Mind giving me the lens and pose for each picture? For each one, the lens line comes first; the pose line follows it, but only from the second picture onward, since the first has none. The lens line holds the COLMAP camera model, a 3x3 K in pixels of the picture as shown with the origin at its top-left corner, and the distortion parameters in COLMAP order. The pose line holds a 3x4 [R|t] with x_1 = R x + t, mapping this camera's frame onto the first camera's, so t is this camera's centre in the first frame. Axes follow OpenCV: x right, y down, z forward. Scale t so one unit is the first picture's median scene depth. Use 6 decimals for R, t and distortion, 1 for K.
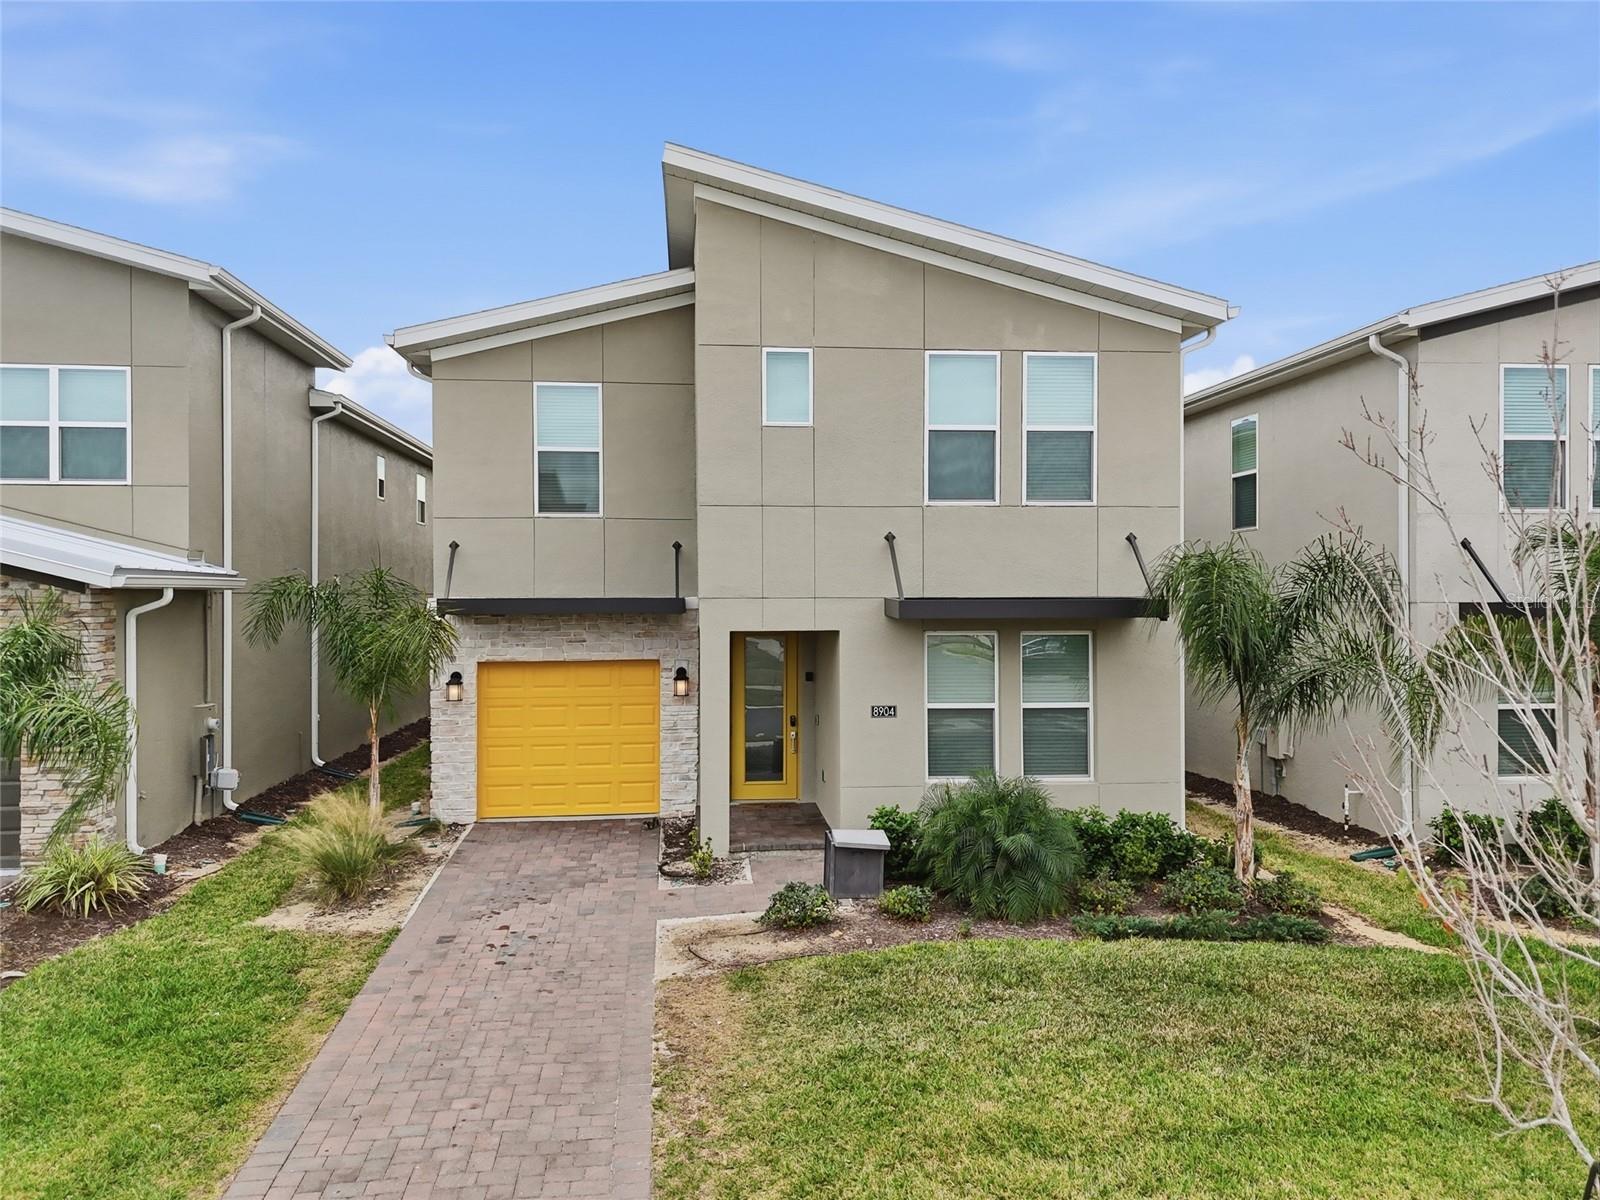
lens RADIAL K [[1171.3, 0, 818.1], [0, 1171.3, 598.1], [0, 0, 1]] dist [0.069585, -0.072395]
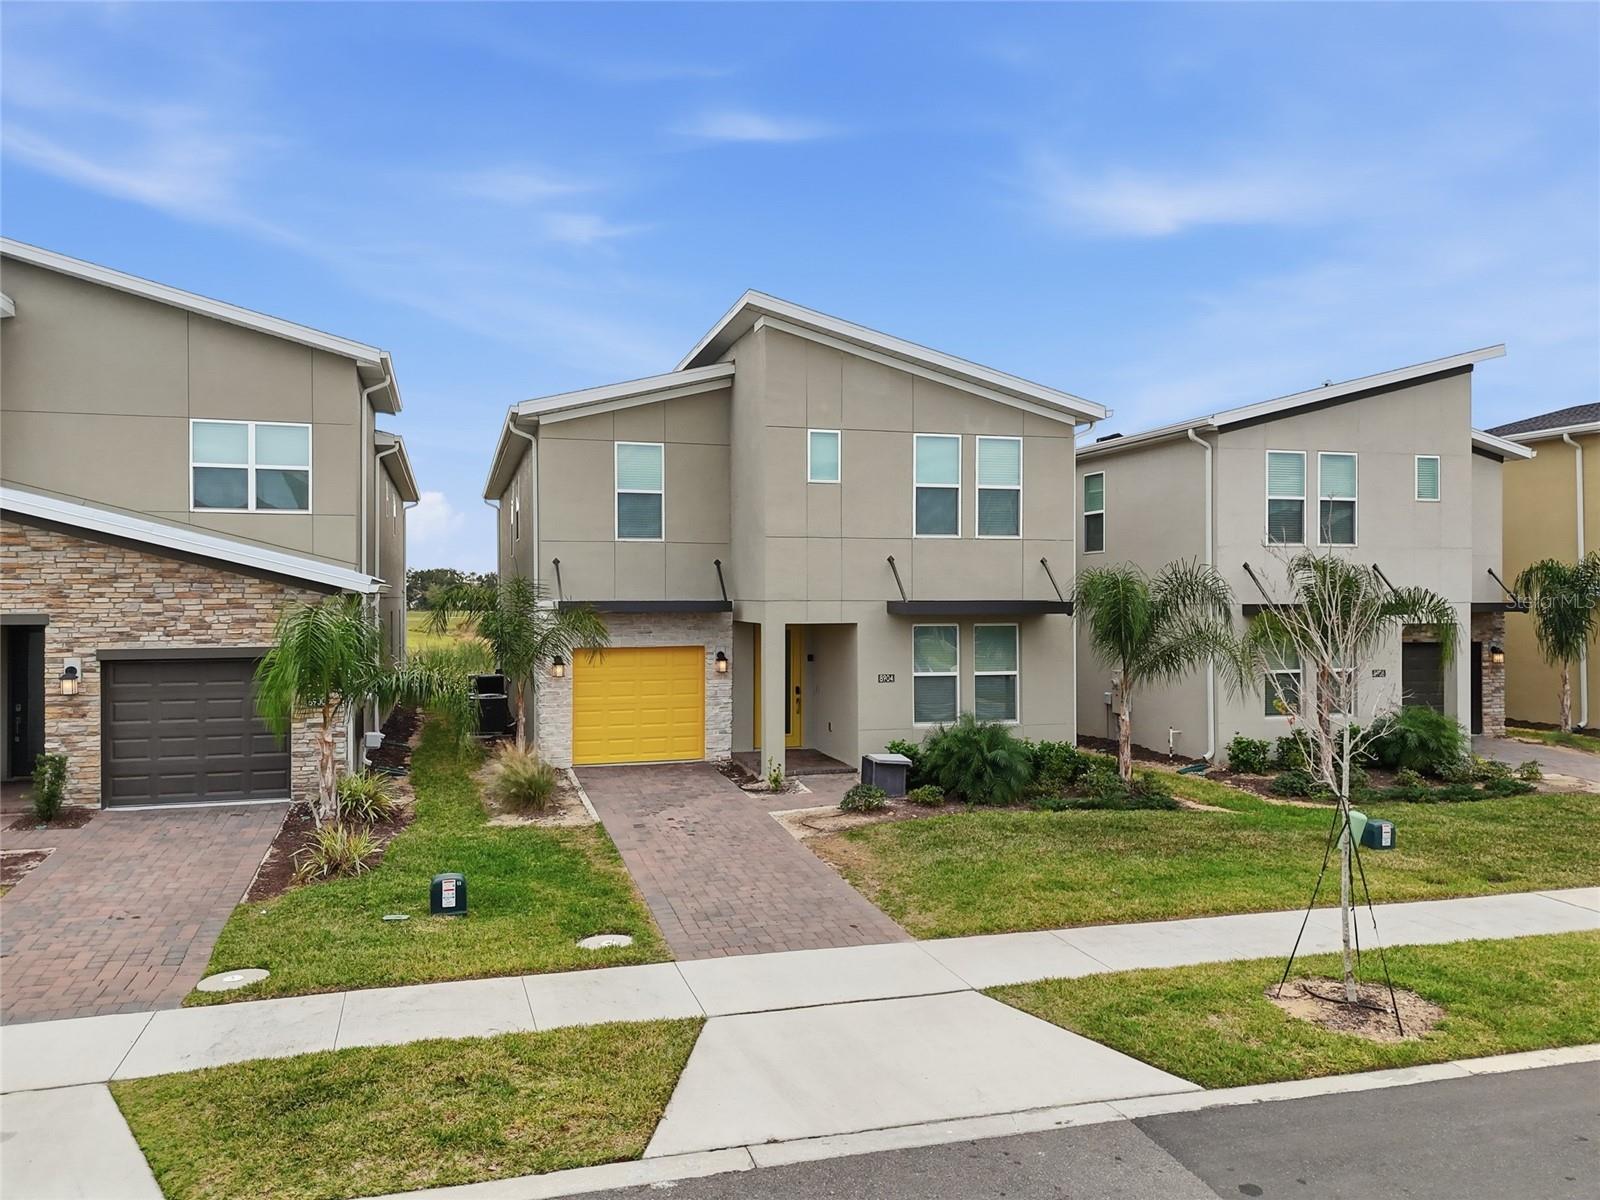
lens RADIAL K [[1171.3, 0, 818.1], [0, 1171.3, 598.1], [0, 0, 1]] dist [0.069585, -0.072395]
pose [[0.982748, 0.001279, 0.184946, -0.295653], [-0.000660, 0.999994, -0.003408, 0.001469], [-0.184949, 0.003227, 0.982743, -0.418769]]
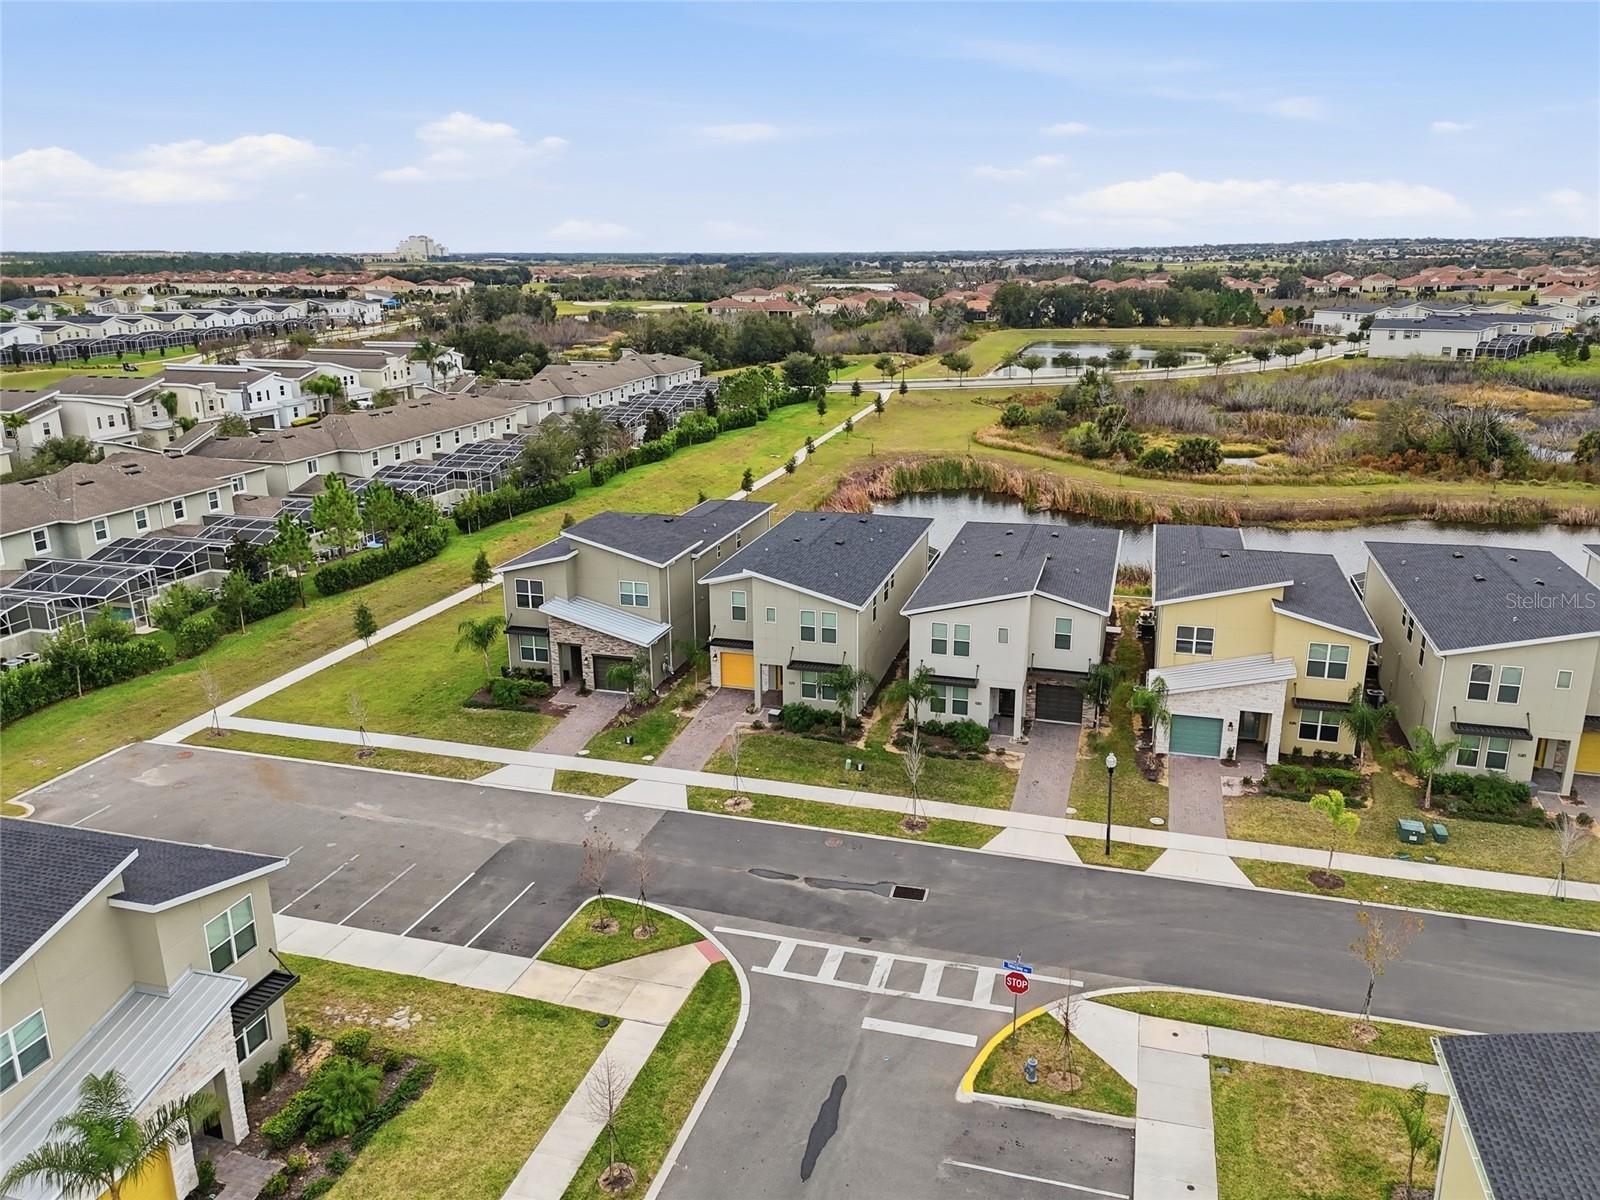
lens RADIAL K [[1171.3, 0, 818.1], [0, 1171.3, 598.1], [0, 0, 1]] dist [0.069585, -0.072395]
pose [[0.928760, 0.103609, -0.355907, 1.750833], [-0.000787, 0.960692, 0.277615, -1.496490], [0.370681, -0.257557, 0.892334, -2.979642]]
